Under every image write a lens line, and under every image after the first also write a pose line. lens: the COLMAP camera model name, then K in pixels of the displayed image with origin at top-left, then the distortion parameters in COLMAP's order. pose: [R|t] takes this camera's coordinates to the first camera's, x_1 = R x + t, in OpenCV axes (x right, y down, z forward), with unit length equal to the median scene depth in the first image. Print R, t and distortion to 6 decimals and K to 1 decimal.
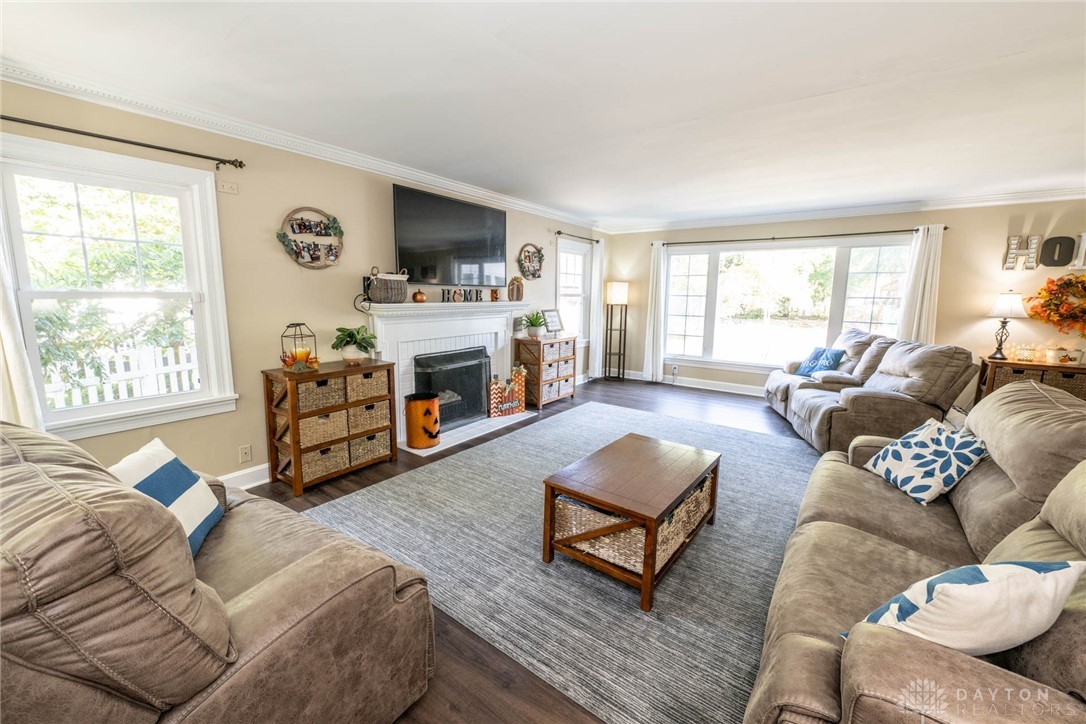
lens RADIAL K [[424.8, 0, 542.9], [0, 424.8, 357.6], [0, 0, 1]] dist [-0.008563, -0.000240]
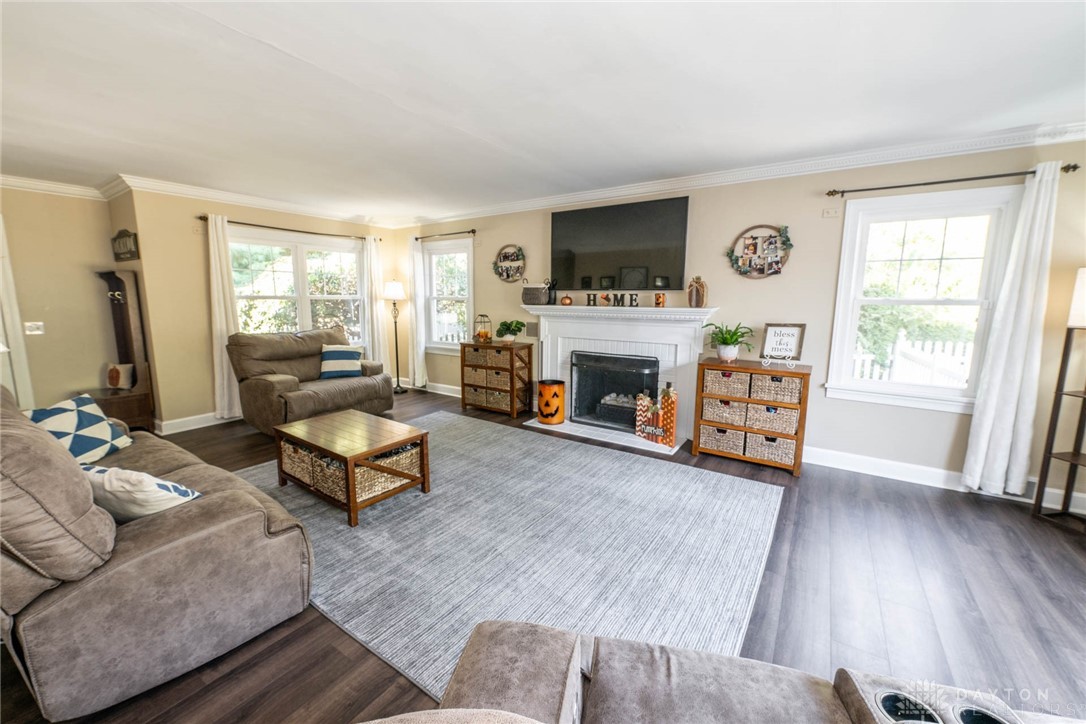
lens RADIAL K [[424.8, 0, 543.3], [0, 424.8, 361.8], [0, 0, 1]] dist [-0.008563, -0.000240]
pose [[0.037964, 0.146466, -0.988487, 0.911911], [-0.150853, 0.978703, 0.139223, -0.131908], [0.987827, 0.143831, 0.059250, 0.893276]]
